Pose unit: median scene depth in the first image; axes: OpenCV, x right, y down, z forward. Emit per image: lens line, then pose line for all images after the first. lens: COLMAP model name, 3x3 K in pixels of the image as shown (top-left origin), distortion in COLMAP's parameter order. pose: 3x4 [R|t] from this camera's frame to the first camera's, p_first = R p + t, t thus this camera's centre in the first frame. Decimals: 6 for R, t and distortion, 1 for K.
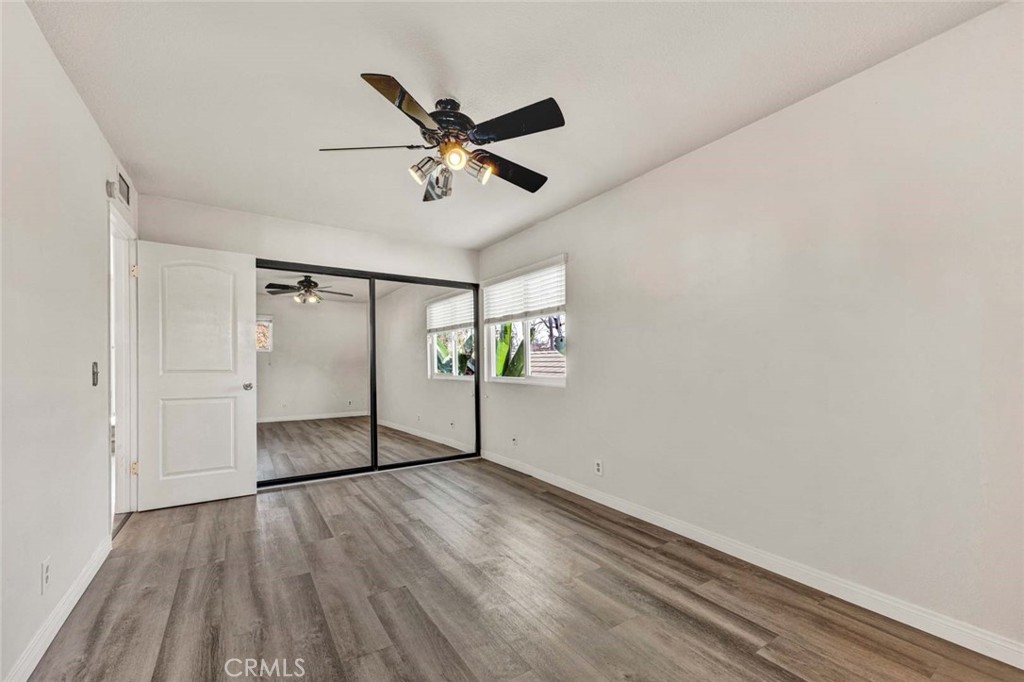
lens RADIAL K [[421.0, 0, 513.6], [0, 421.0, 345.6], [0, 0, 1]] dist [0.001405, 0.000239]
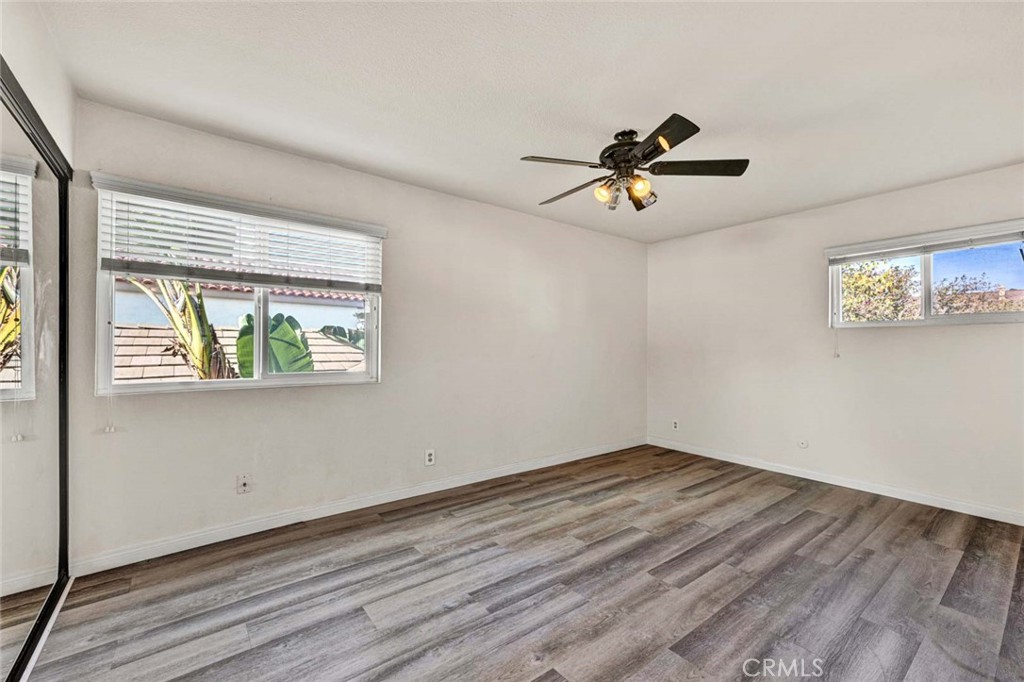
lens RADIAL K [[421.0, 0, 513.6], [0, 421.0, 345.6], [0, 0, 1]] dist [0.001405, 0.000239]
pose [[-0.072628, -0.001285, 0.997358, -0.921925], [-0.045014, 0.998984, -0.001991, 0.029087], [-0.996343, -0.045039, -0.072612, 1.047015]]
